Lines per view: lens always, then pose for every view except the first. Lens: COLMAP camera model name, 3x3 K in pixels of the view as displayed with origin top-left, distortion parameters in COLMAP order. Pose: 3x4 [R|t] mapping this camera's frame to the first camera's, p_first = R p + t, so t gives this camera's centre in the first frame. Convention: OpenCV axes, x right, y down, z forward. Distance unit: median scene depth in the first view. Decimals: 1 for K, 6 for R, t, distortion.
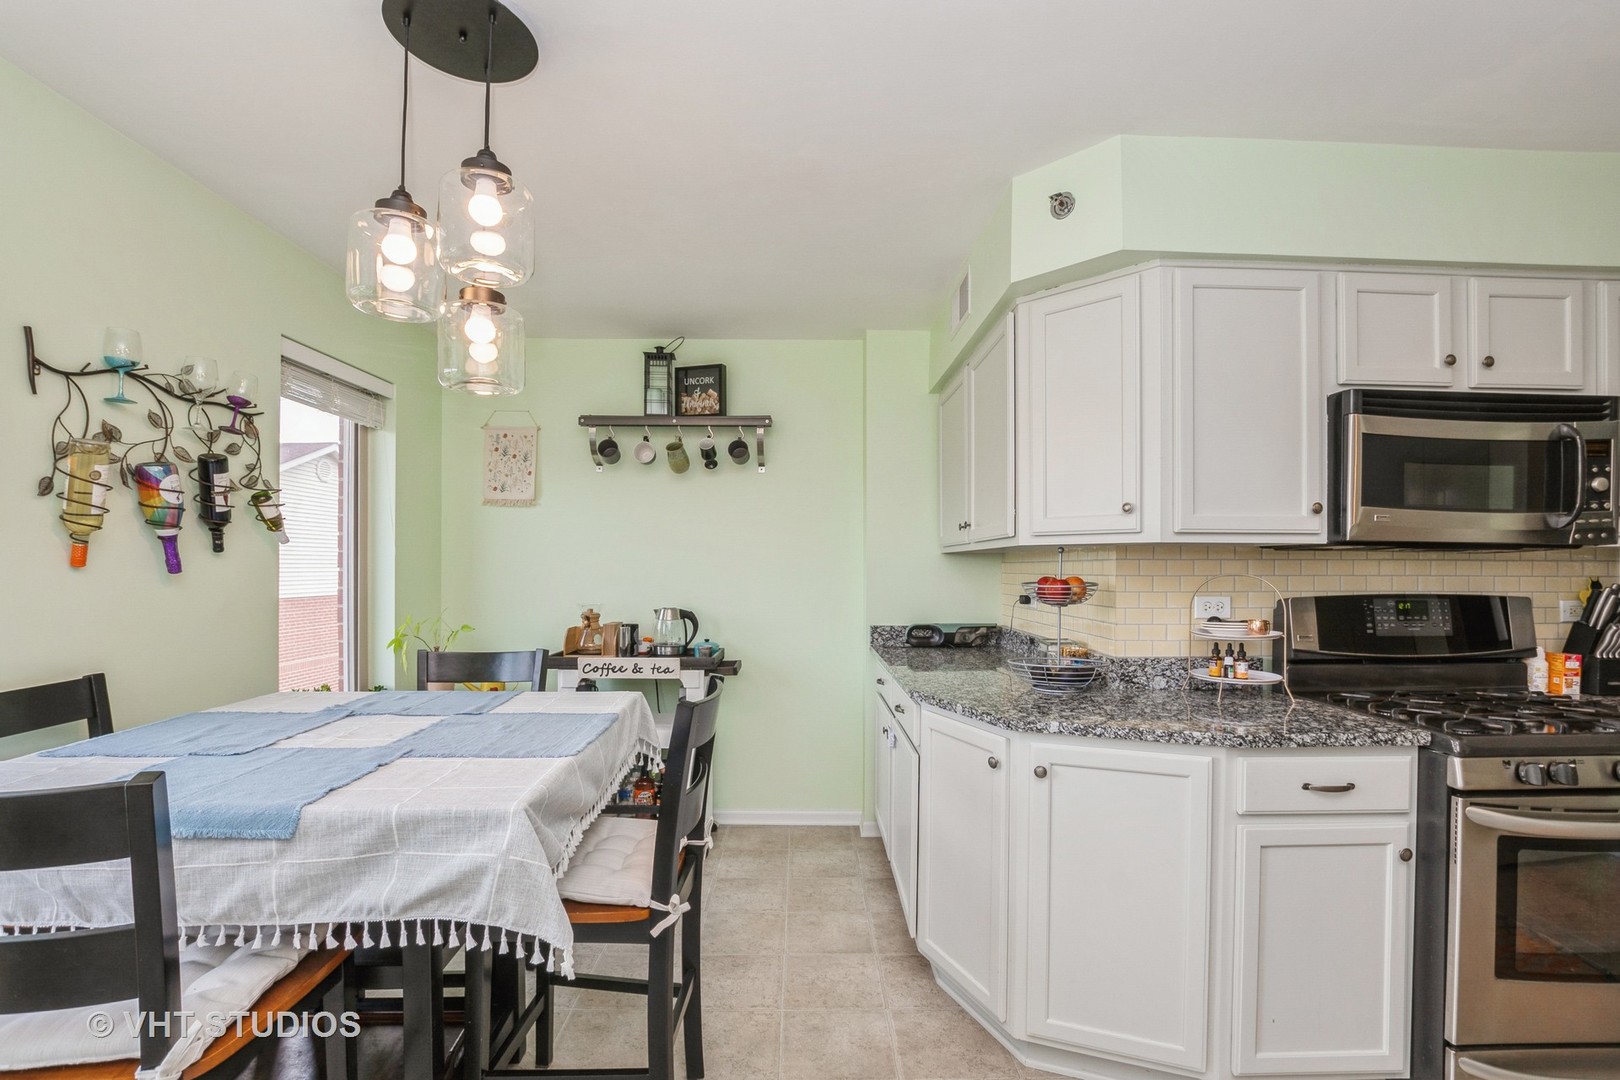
lens RADIAL K [[731.6, 0, 820.5], [0, 731.6, 570.8], [0, 0, 1]] dist [-0.029140, 0.008241]
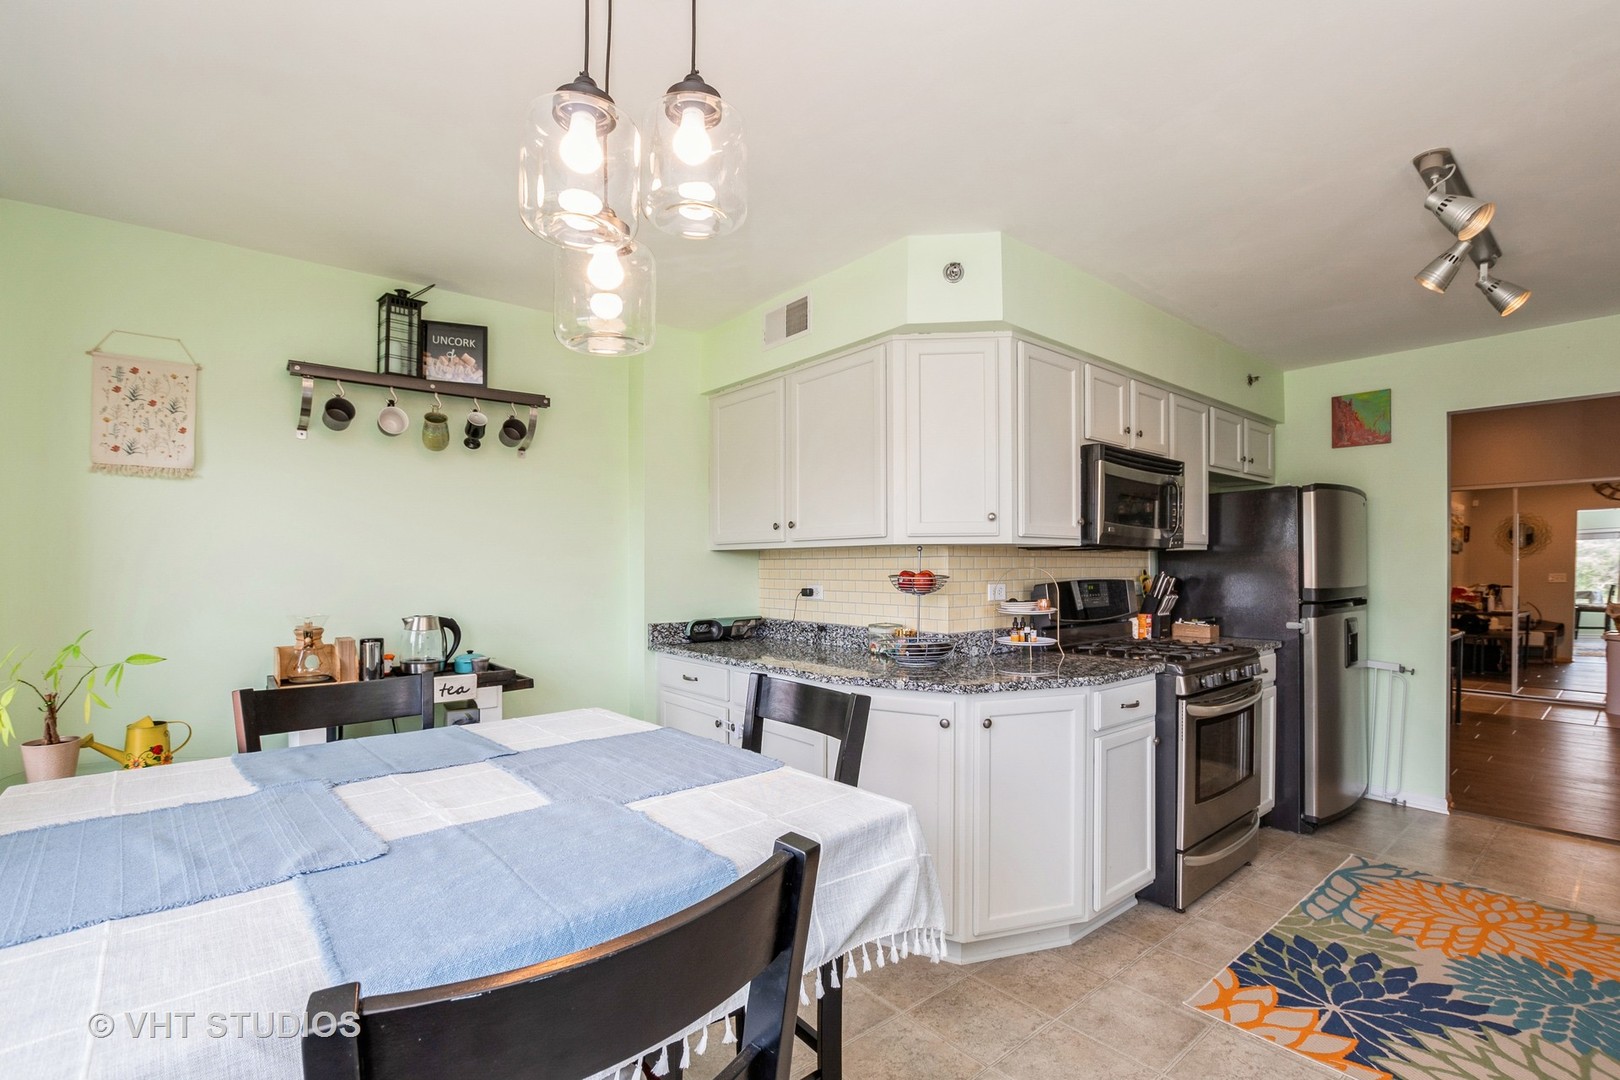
lens RADIAL K [[731.6, 0, 806.5], [0, 731.6, 572.7], [0, 0, 1]] dist [-0.029140, 0.008241]
pose [[0.782068, -0.011432, 0.623088, -0.381358], [0.008523, 0.999934, 0.007648, 0.000569], [-0.623135, -0.000670, 0.782114, 0.105847]]
